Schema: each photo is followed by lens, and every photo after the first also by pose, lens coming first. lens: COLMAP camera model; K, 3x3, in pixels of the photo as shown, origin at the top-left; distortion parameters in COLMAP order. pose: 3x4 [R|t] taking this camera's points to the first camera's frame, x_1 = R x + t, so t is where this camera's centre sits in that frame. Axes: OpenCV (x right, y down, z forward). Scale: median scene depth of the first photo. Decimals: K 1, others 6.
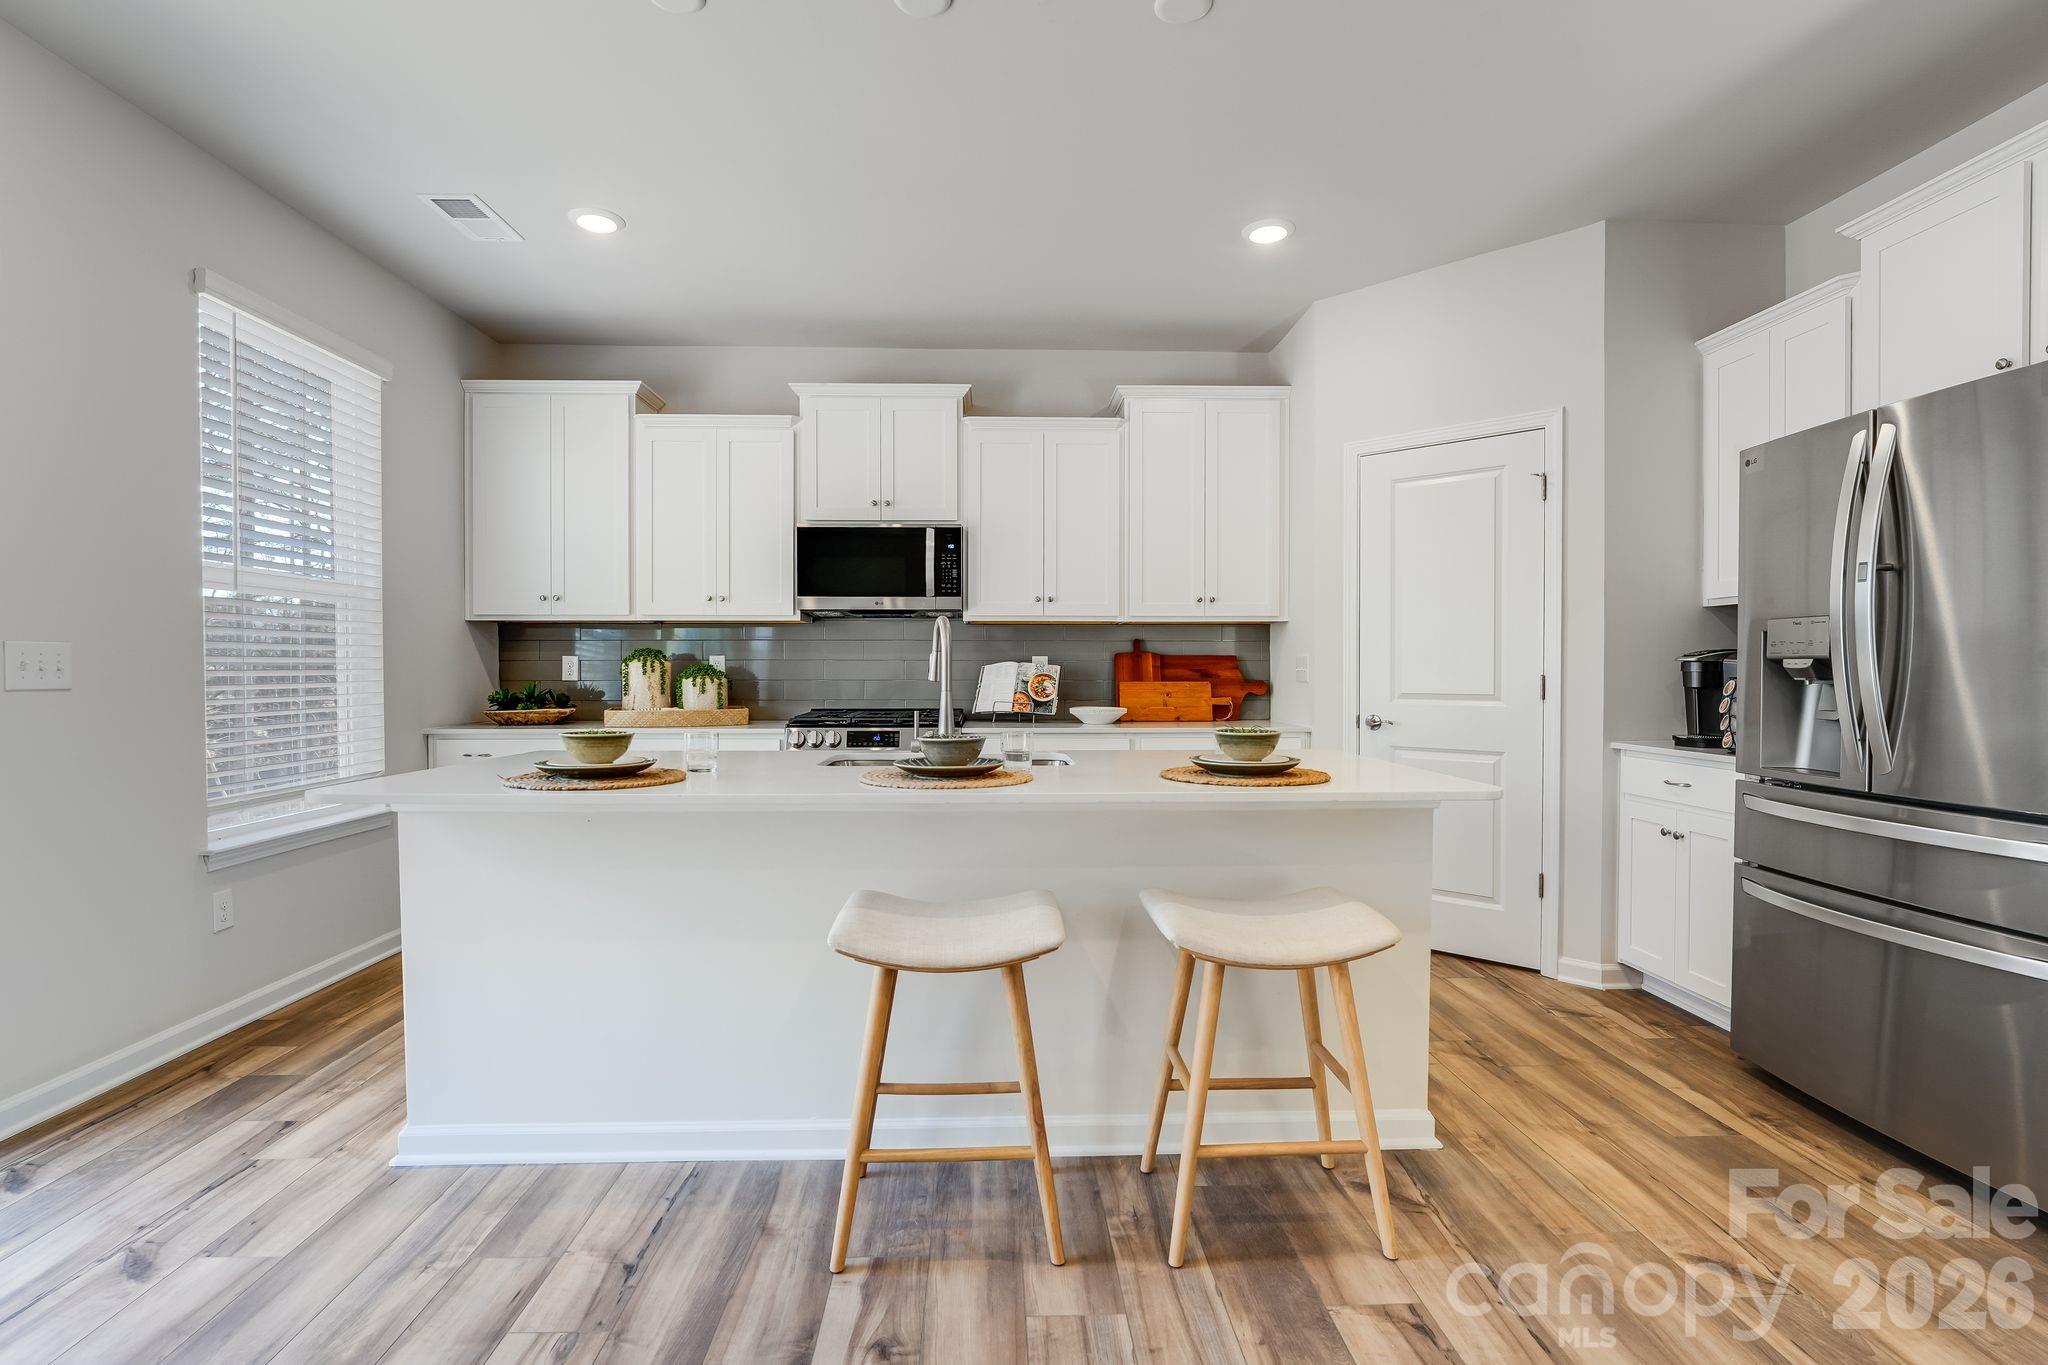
lens RADIAL K [[958.3, 0, 1024.0], [0, 958.3, 682.5], [0, 0, 1]] dist [-0.015726, 0.000118]
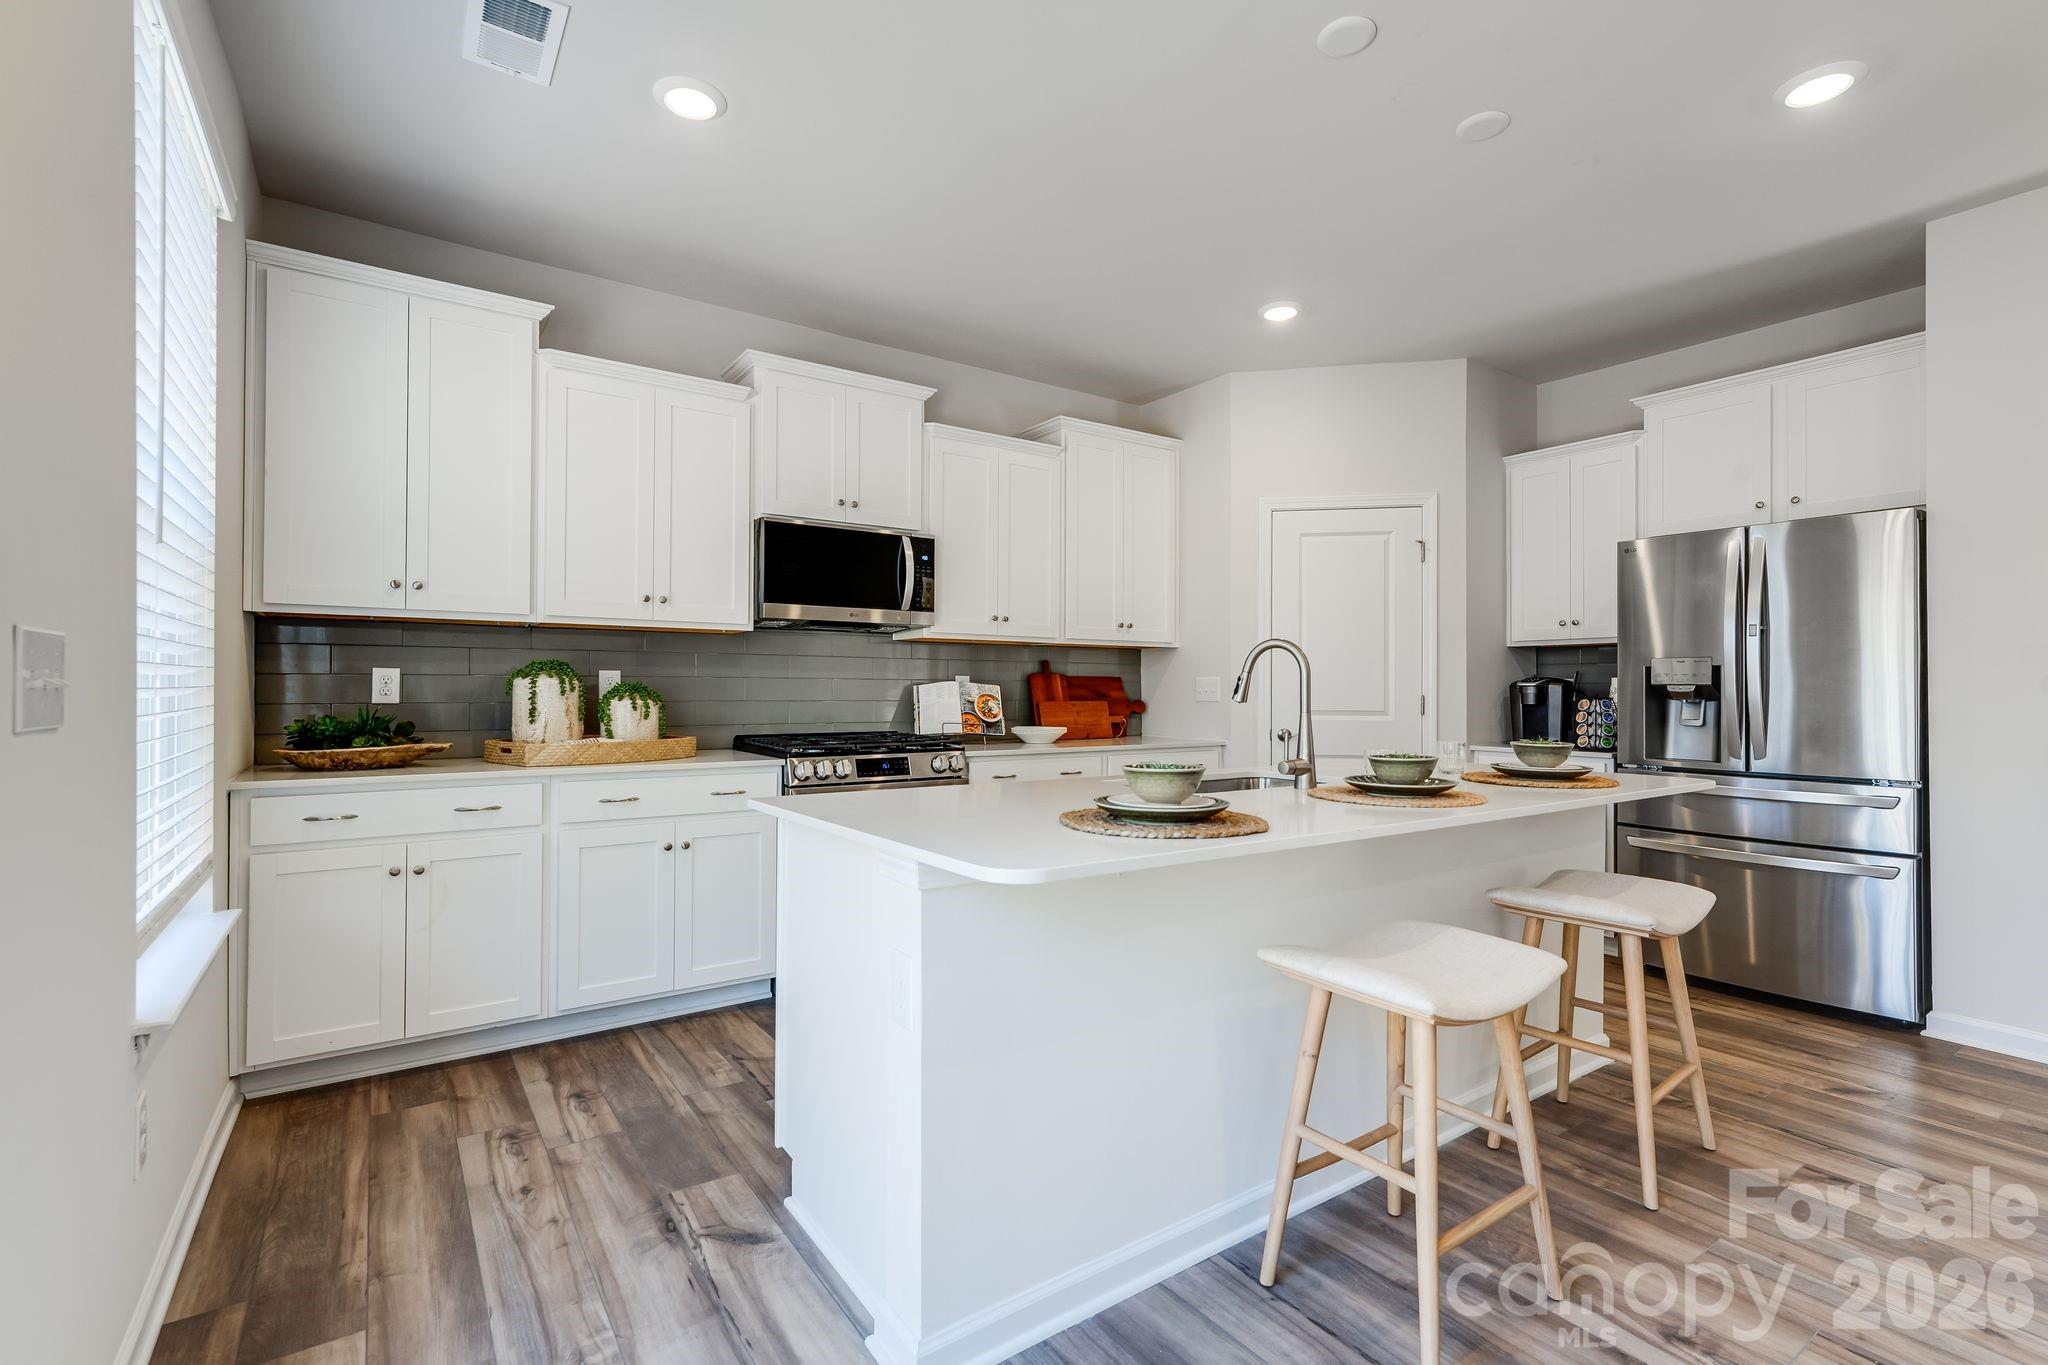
lens RADIAL K [[909.0, 0, 1024.0], [0, 909.0, 682.5], [0, 0, 1]] dist [-0.015420, -0.000526]
pose [[0.842190, 0.007090, 0.539134, -0.470554], [0.003057, 0.999835, -0.017924, -0.004202], [-0.539172, 0.016744, 0.842030, 0.203382]]
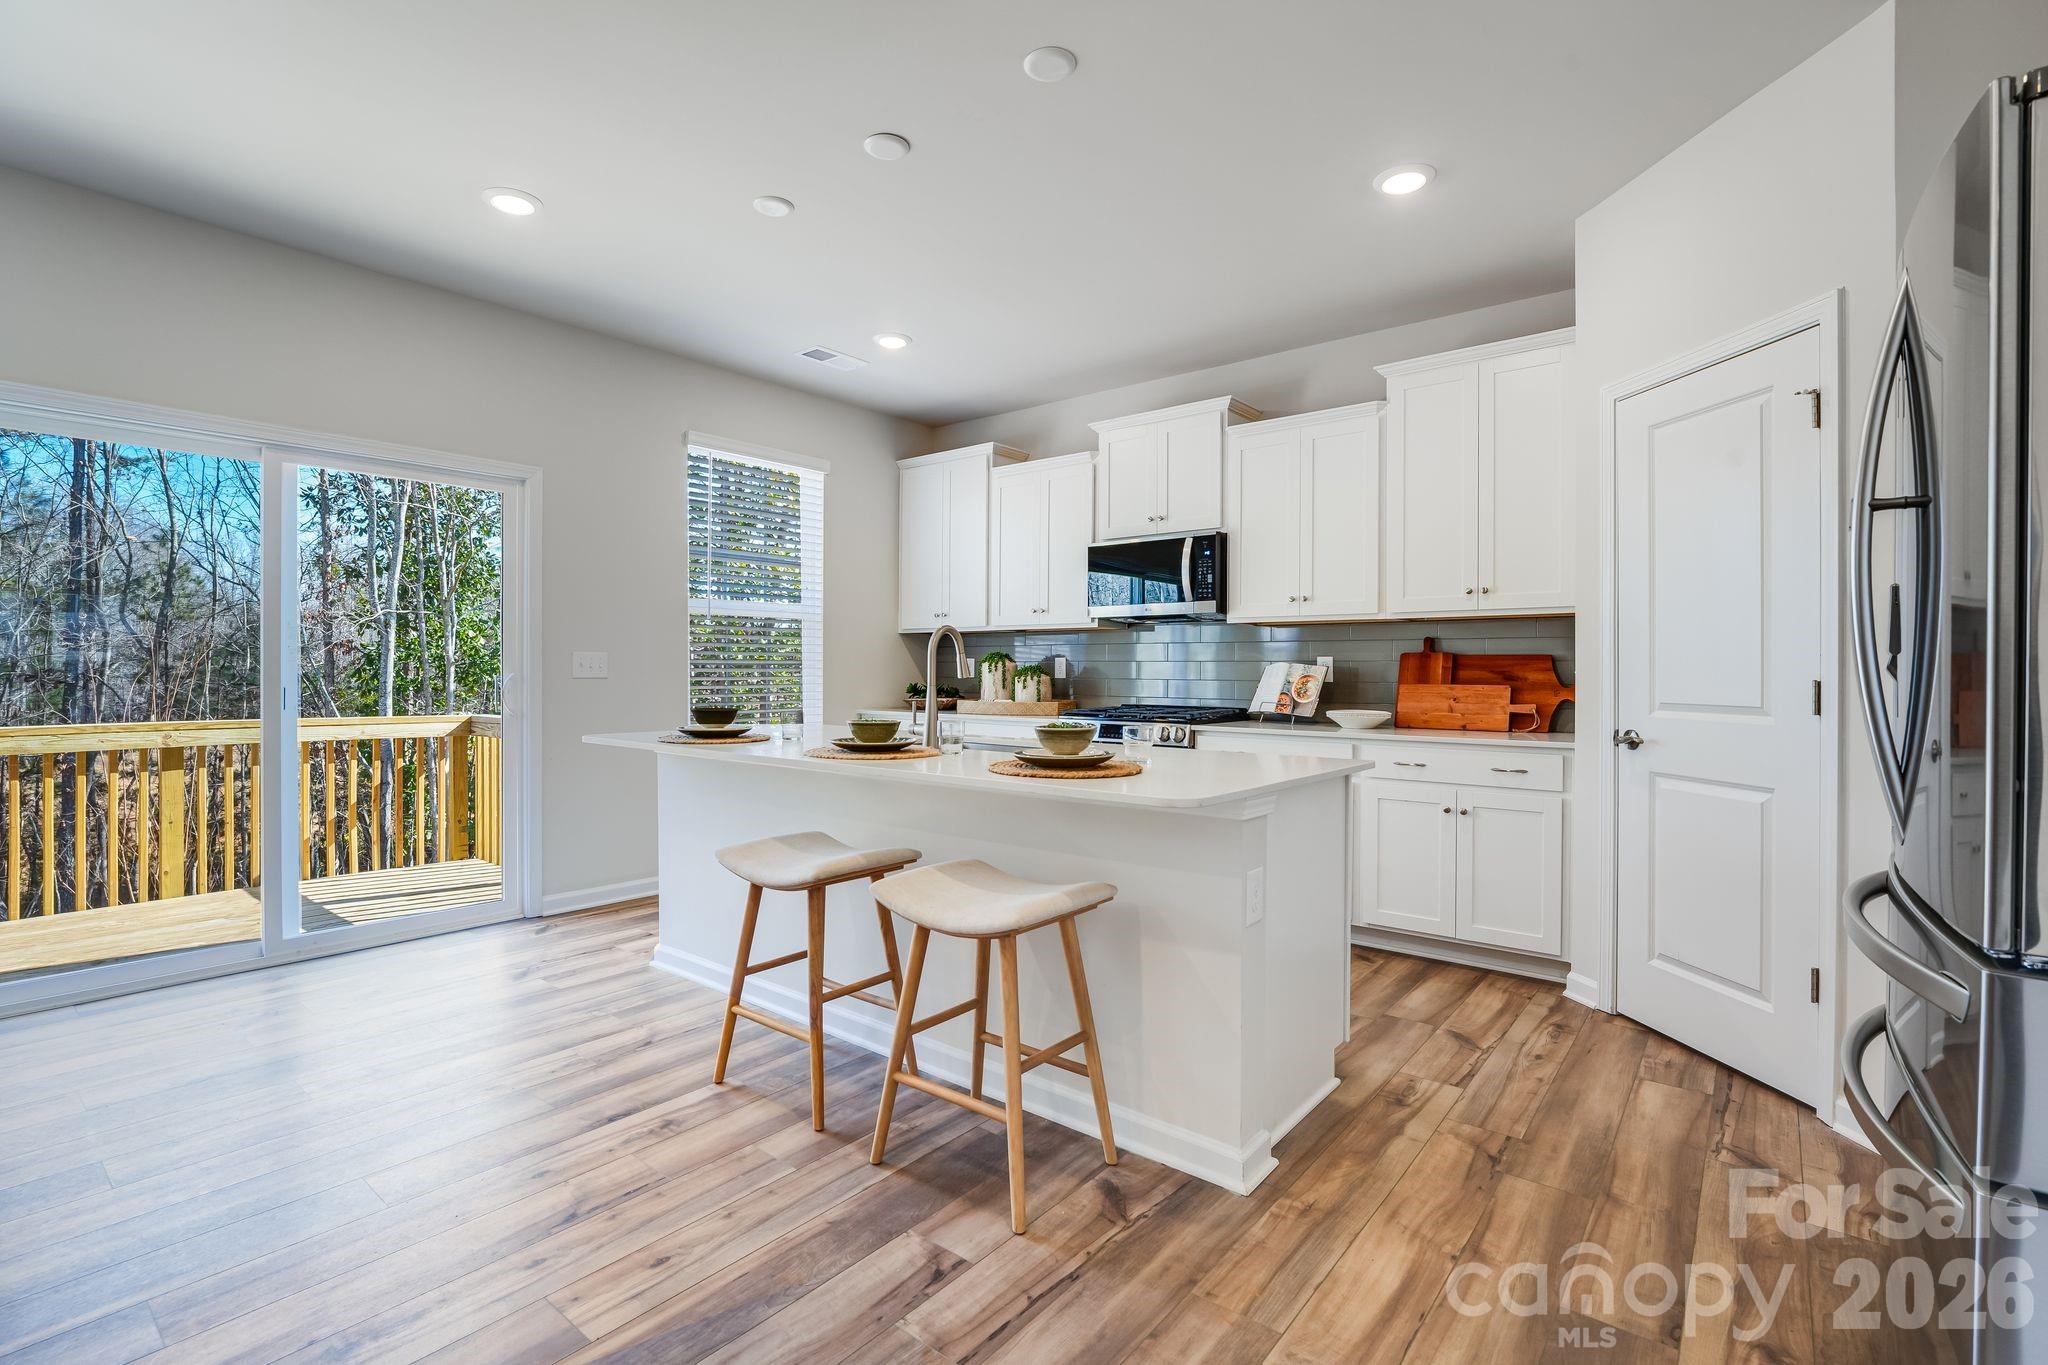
lens RADIAL K [[934.4, 0, 1022.5], [0, 934.4, 670.1], [0, 0, 1]] dist [-0.014944, -0.000076]
pose [[0.752525, 0.003618, -0.658554, 0.446821], [-0.013632, 0.999856, -0.010084, -0.000271], [0.658423, 0.016566, 0.752466, 0.095292]]
